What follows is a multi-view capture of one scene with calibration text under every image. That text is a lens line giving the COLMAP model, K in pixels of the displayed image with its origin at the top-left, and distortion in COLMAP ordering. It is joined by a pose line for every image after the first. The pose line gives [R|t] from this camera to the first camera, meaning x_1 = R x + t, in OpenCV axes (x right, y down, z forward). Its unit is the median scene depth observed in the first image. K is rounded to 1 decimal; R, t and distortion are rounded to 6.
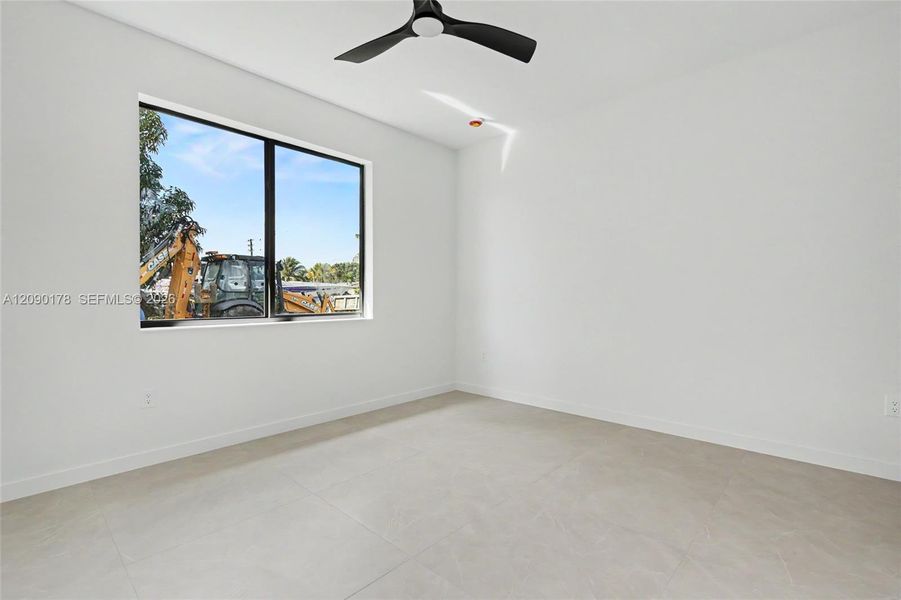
lens RADIAL K [[414.6, 0, 454.0], [0, 414.6, 296.7], [0, 0, 1]] dist [0.000691, -0.000217]
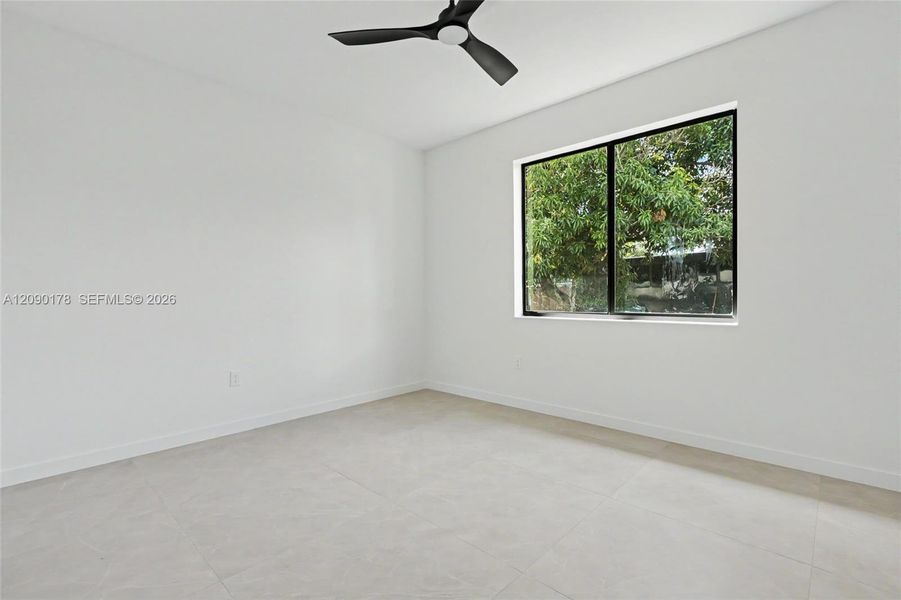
lens RADIAL K [[414.6, 0, 454.0], [0, 414.6, 296.7], [0, 0, 1]] dist [0.000691, -0.000217]
pose [[-0.017558, 0.010152, -0.999794, 0.606321], [0.006299, 0.999930, 0.010043, -0.007297], [0.999826, -0.006122, -0.017621, 0.633179]]
